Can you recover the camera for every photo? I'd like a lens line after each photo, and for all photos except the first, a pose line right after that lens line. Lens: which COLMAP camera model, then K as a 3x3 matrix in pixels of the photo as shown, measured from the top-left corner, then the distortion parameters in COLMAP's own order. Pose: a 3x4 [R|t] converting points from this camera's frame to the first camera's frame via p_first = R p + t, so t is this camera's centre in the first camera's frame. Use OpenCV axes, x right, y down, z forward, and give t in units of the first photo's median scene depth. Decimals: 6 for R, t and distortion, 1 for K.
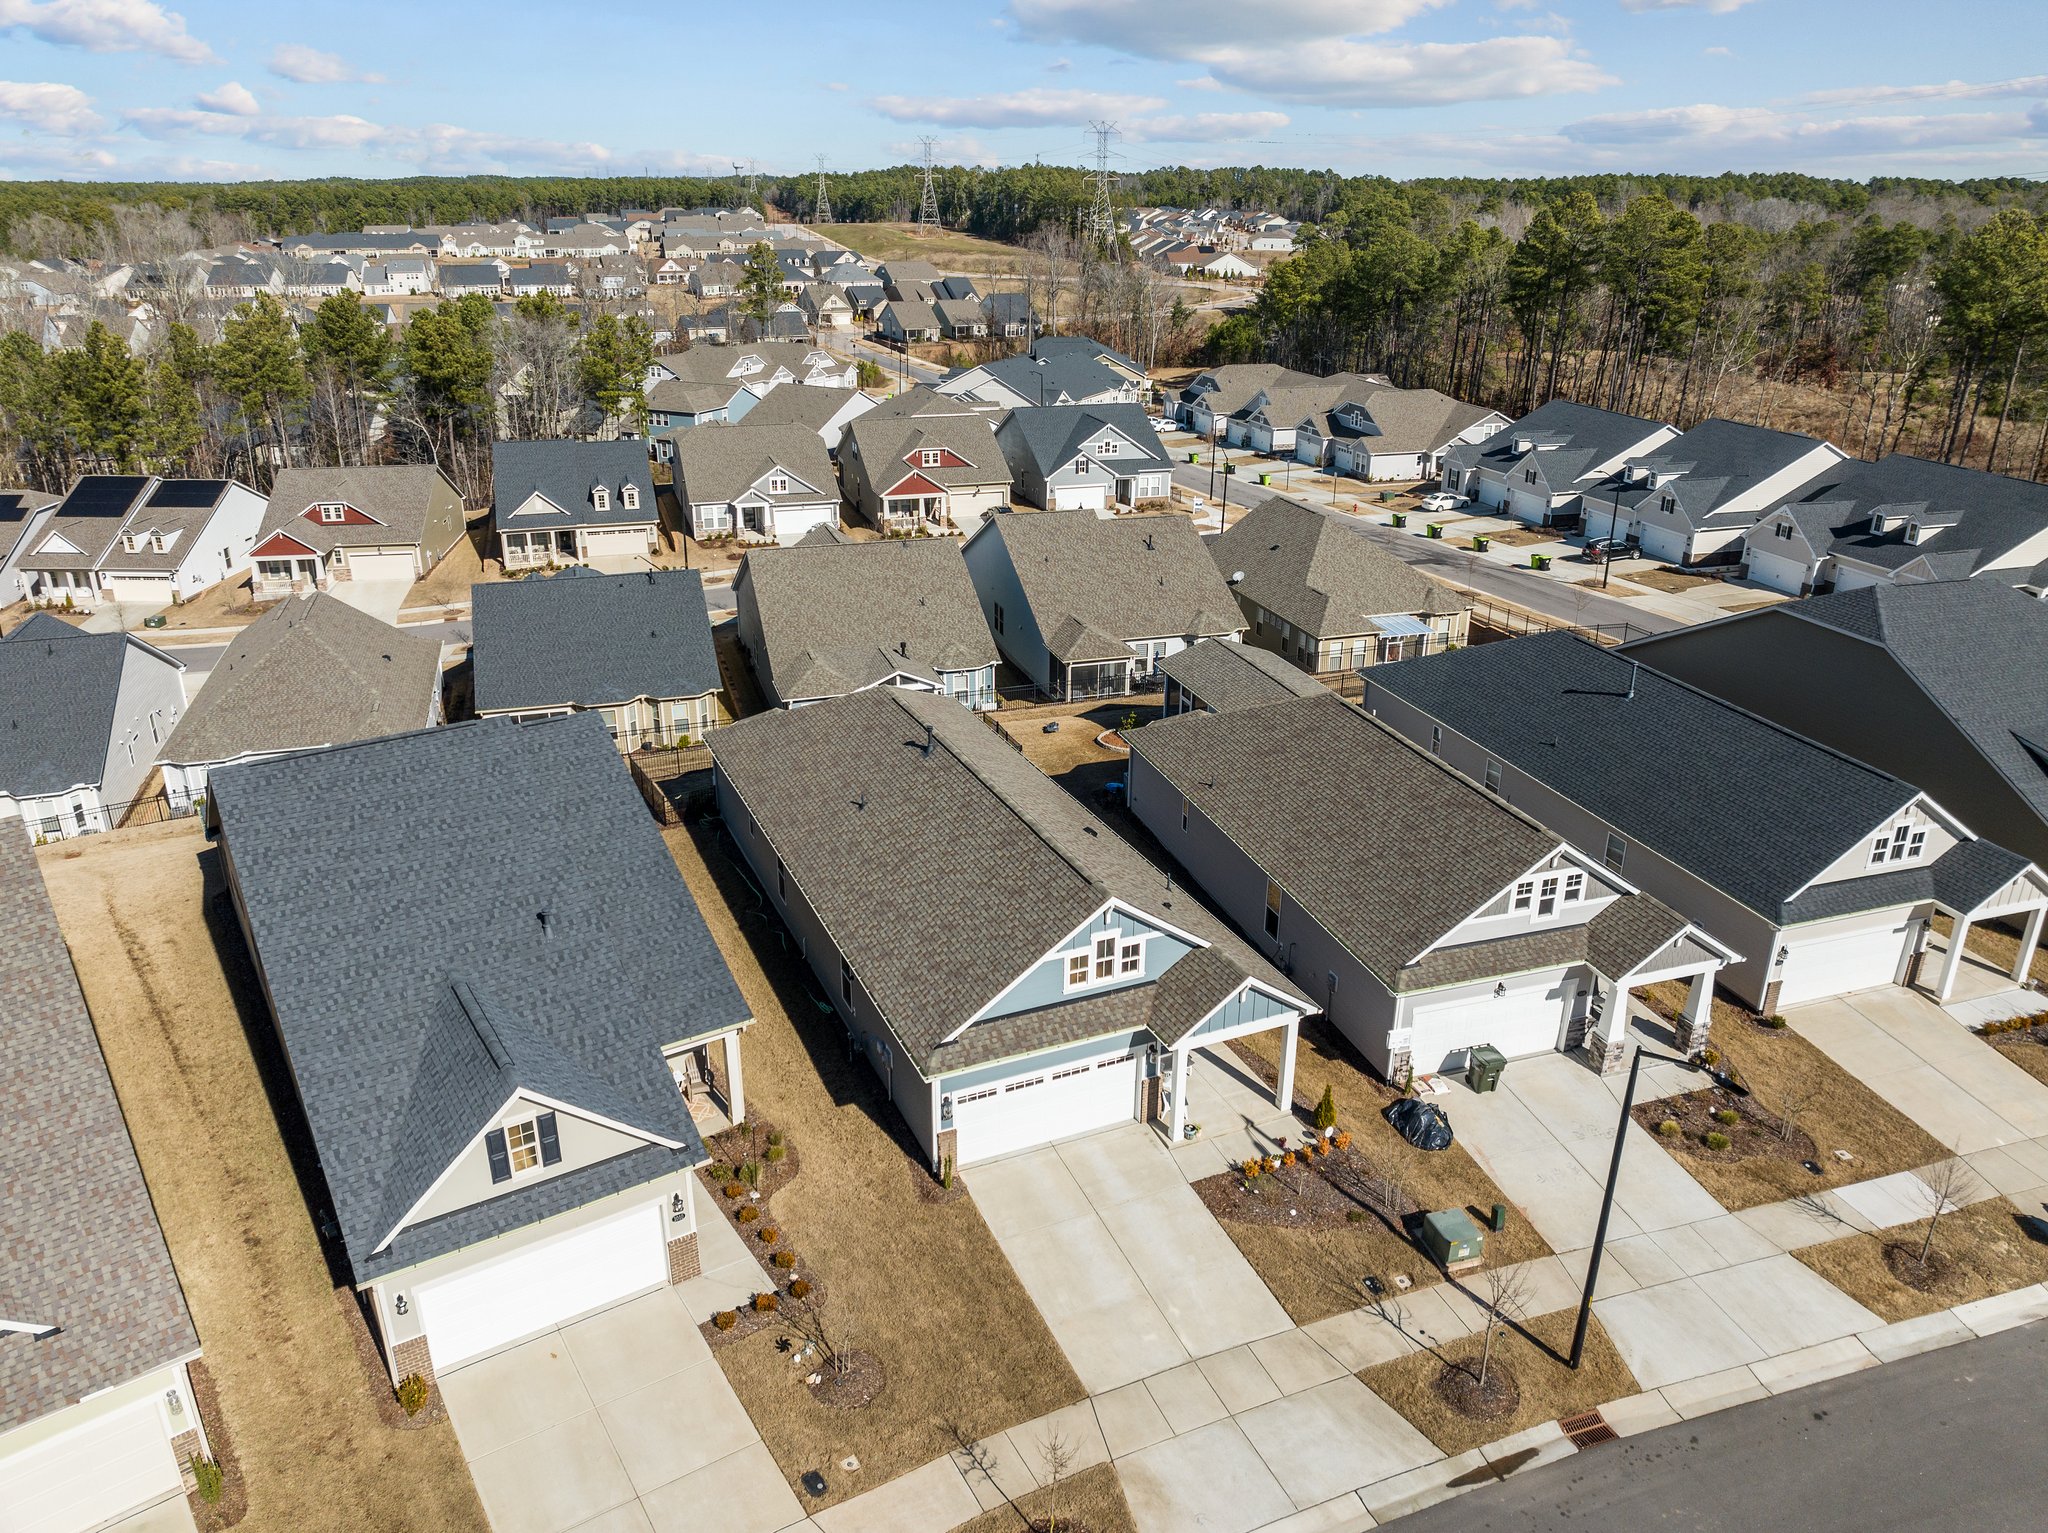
lens RADIAL K [[1434.1, 0, 1026.9], [0, 1434.1, 770.0], [0, 0, 1]] dist [-0.036808, -0.004383]
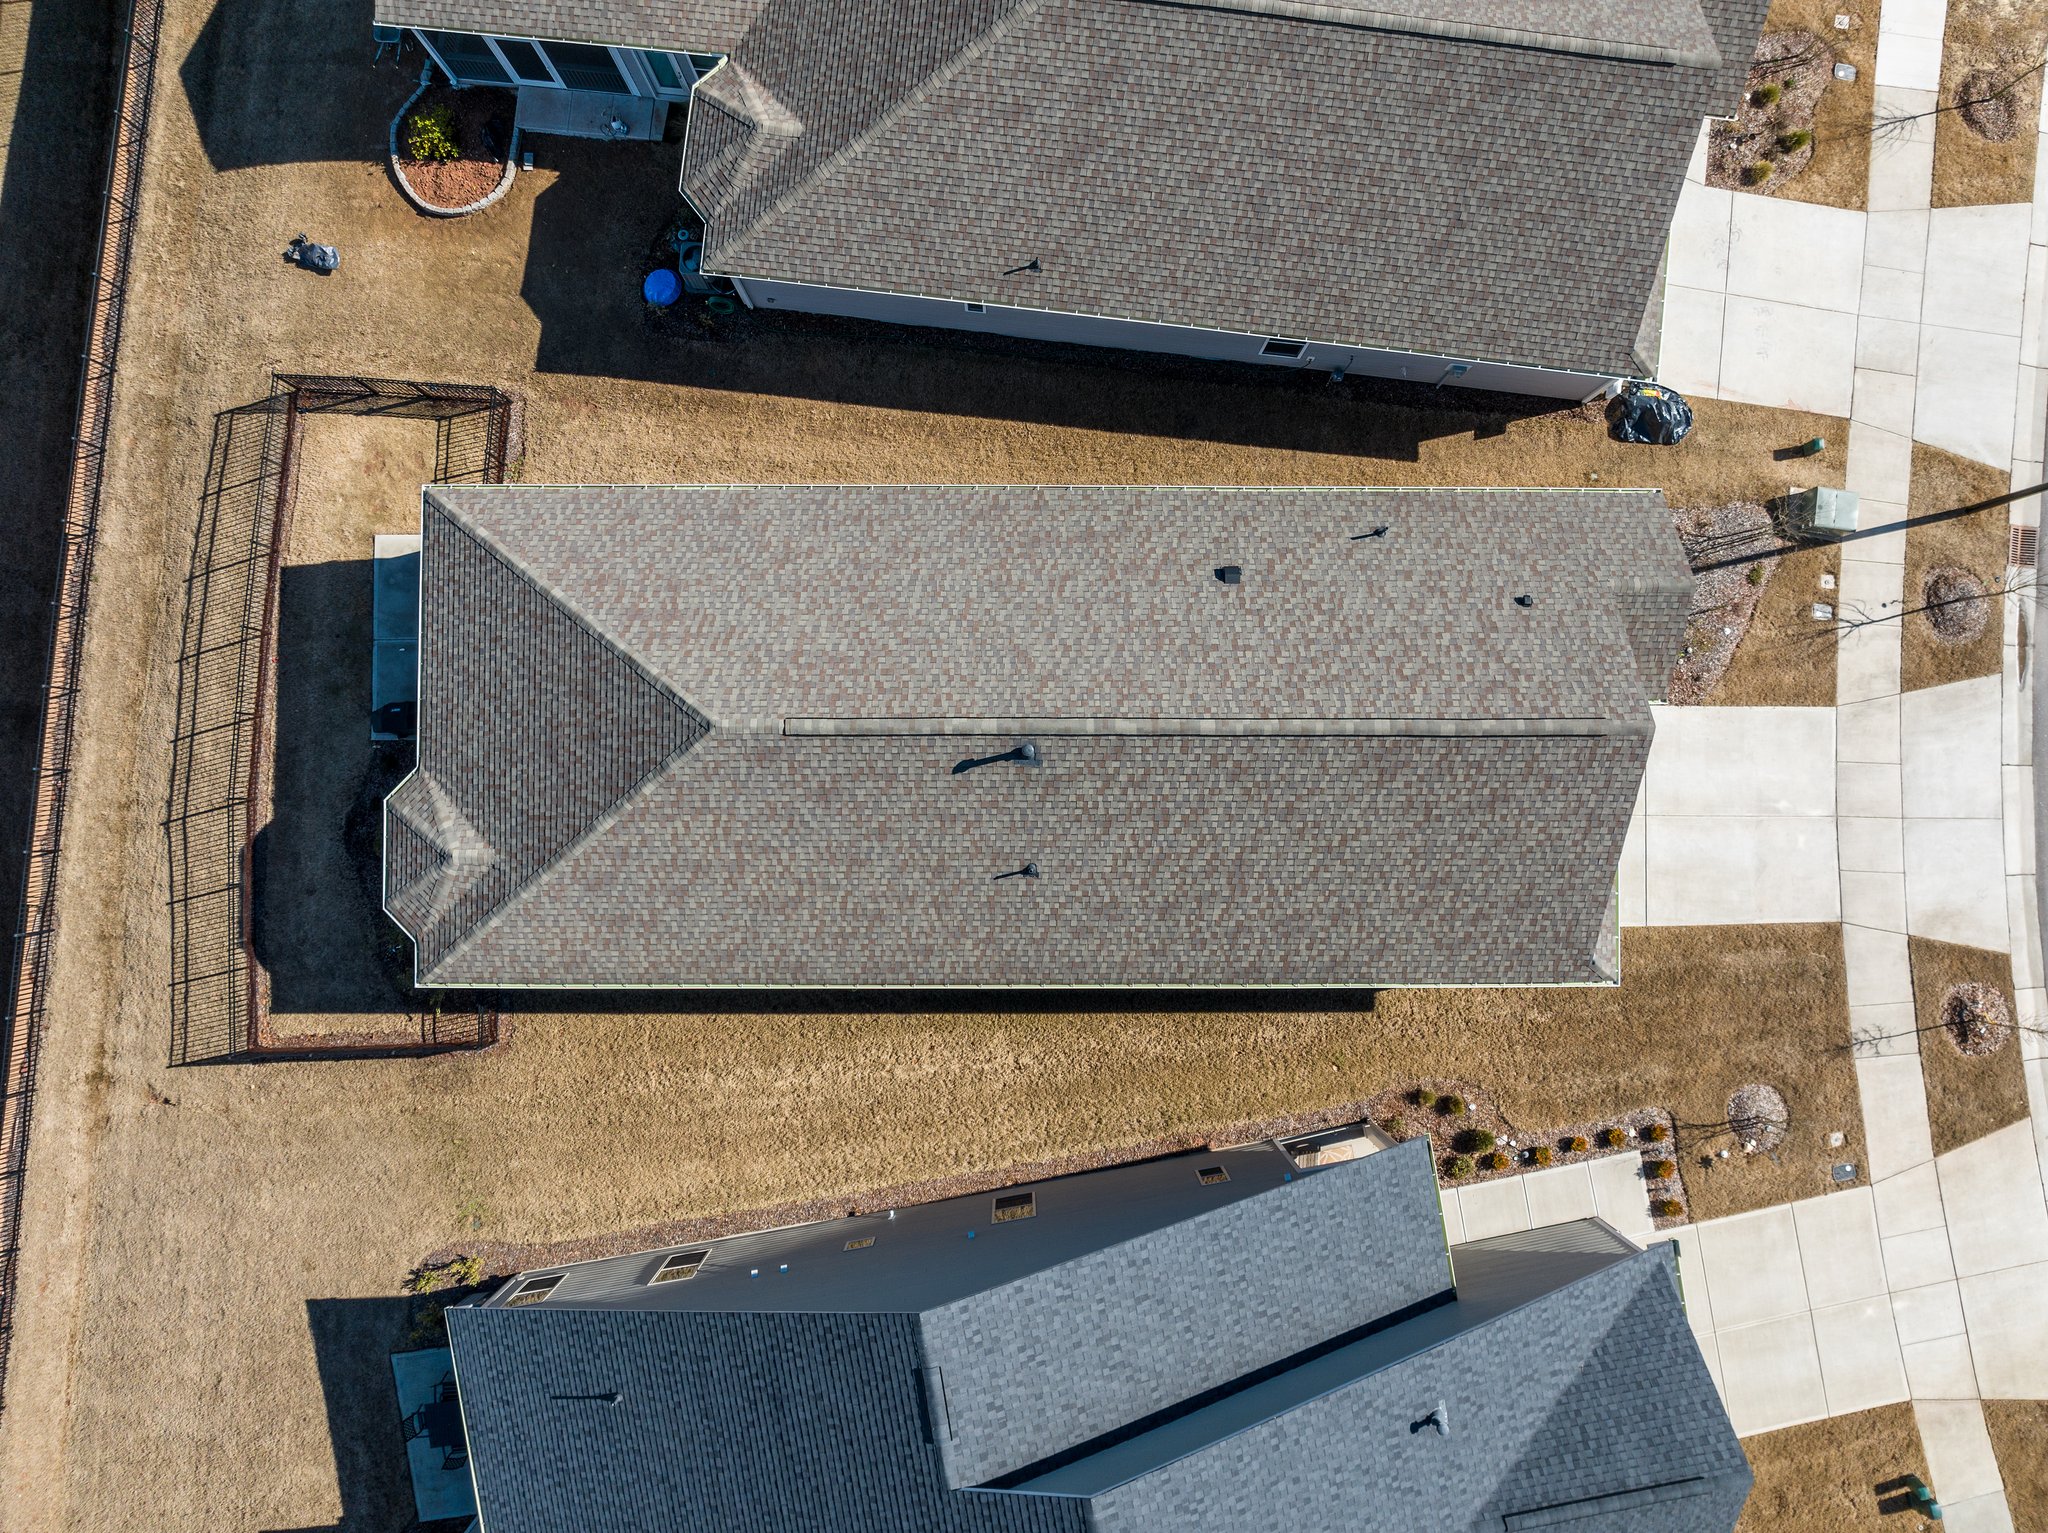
lens RADIAL K [[1469.9, 0, 1023.0], [0, 1469.9, 734.2], [0, 0, 1]] dist [-0.025711, -0.005501]
pose [[0.404143, -0.913886, 0.038473, -0.031692], [0.337228, 0.187965, 0.922468, -0.217766], [-0.850262, -0.359835, 0.384153, 0.285916]]
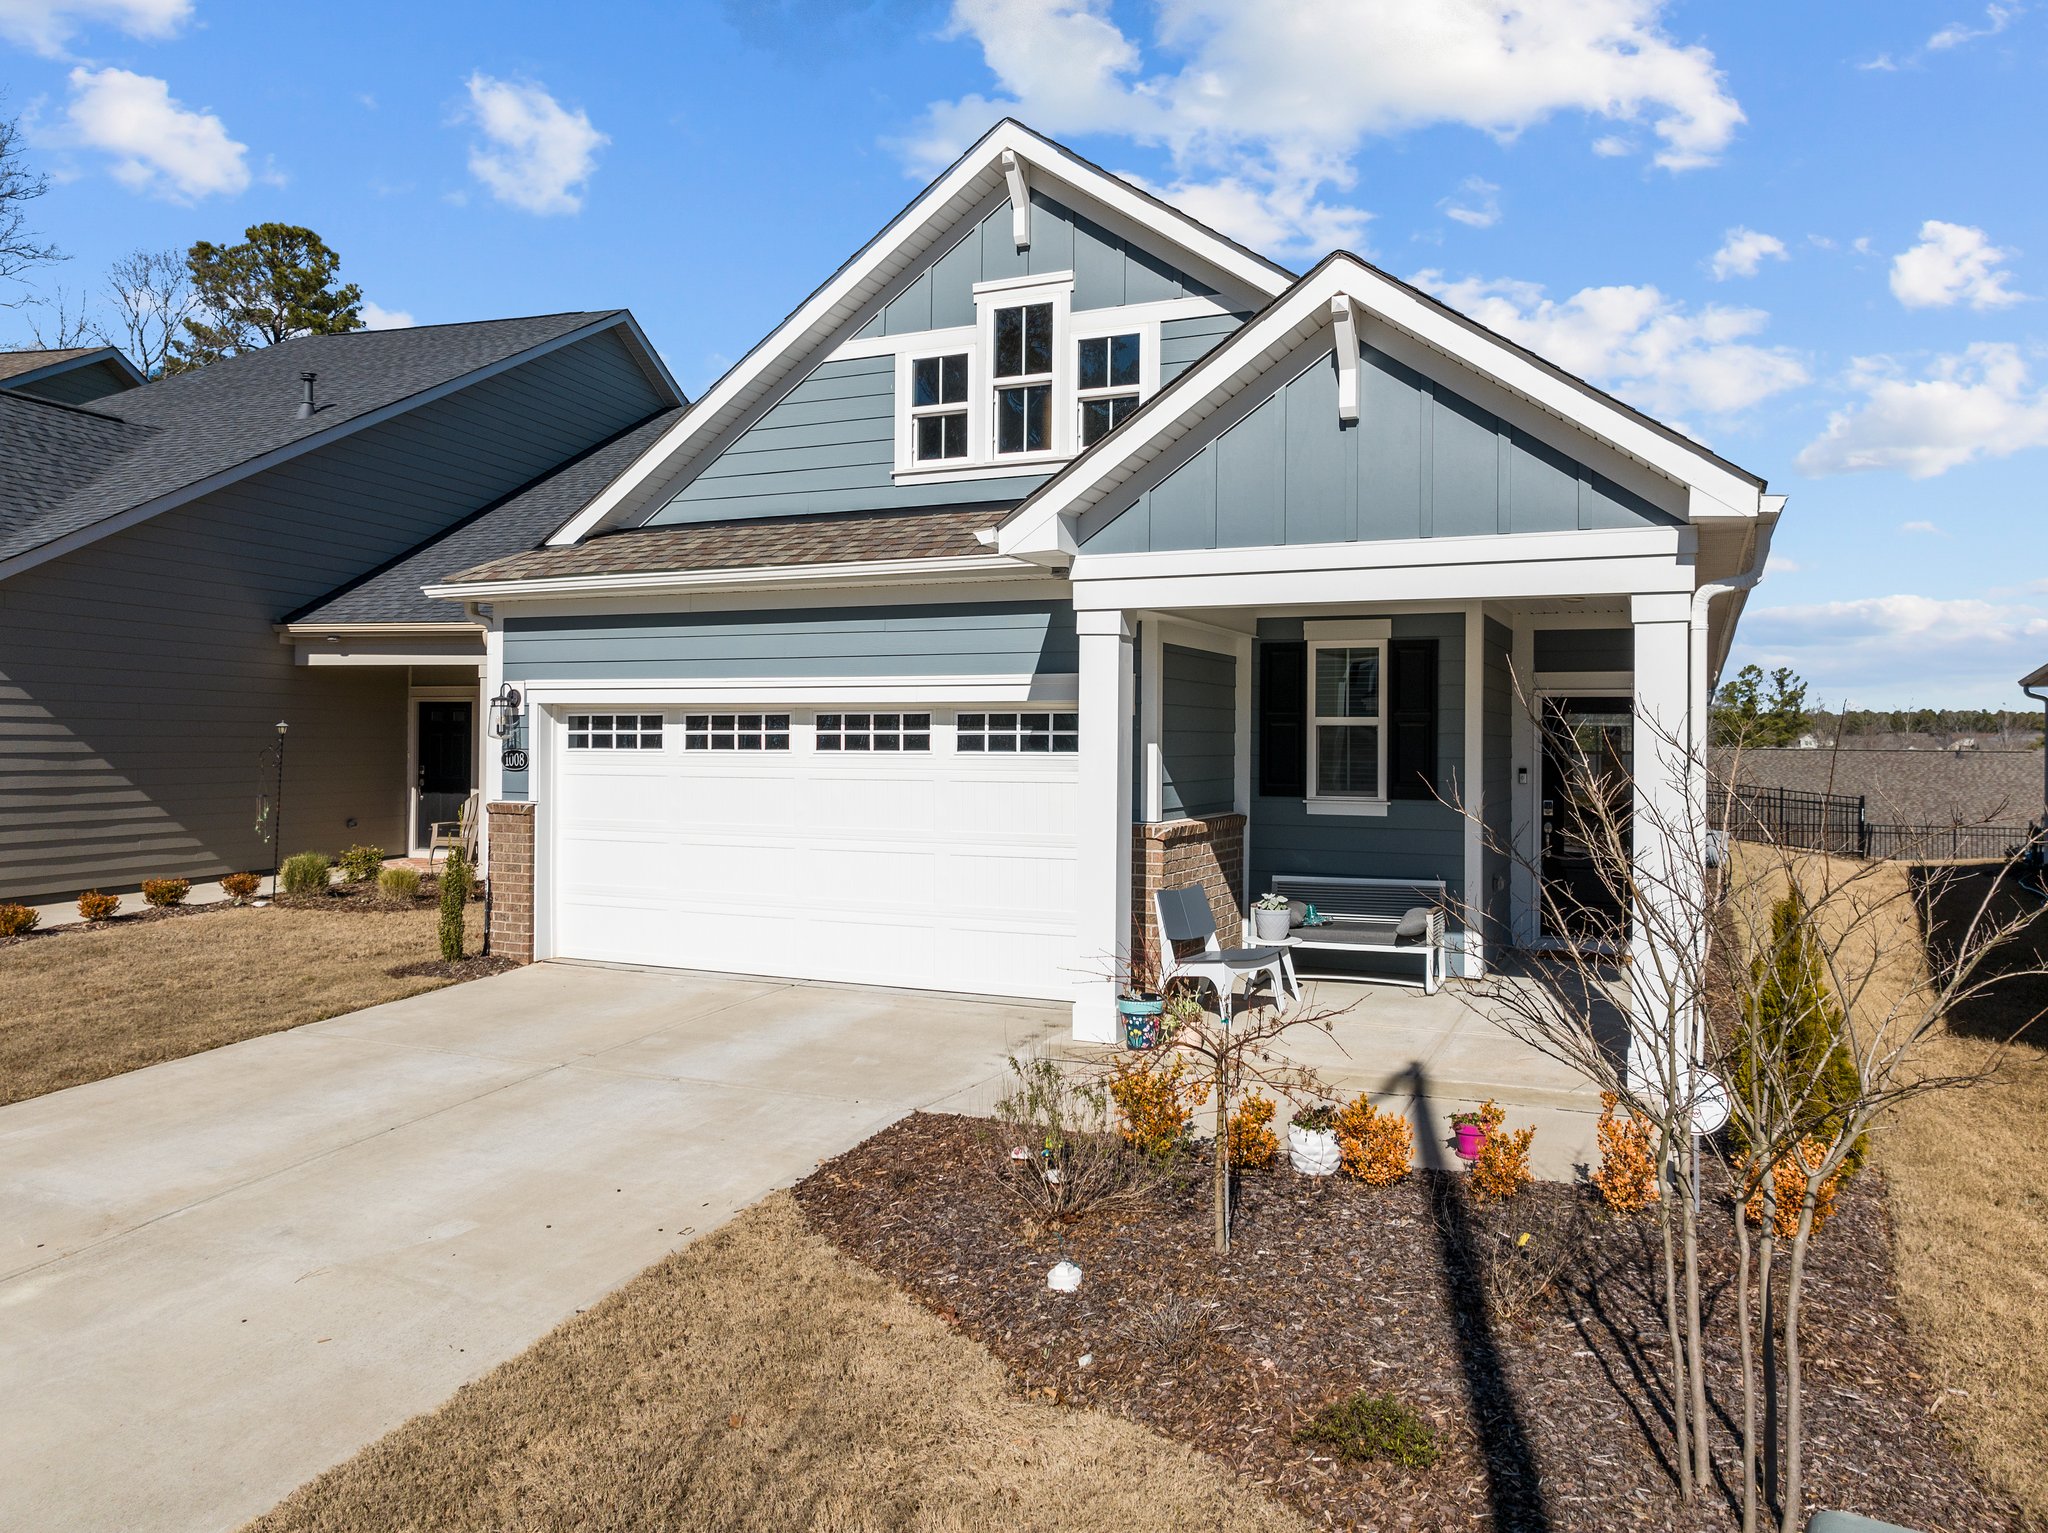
lens RADIAL K [[1469.9, 0, 1023.0], [0, 1469.9, 734.2], [0, 0, 1]] dist [-0.025711, -0.005501]
pose [[0.651451, -0.002962, -0.758685, 0.088662], [-0.288171, 0.924084, -0.251049, 0.084701], [0.701832, 0.382177, 0.601142, 0.250634]]
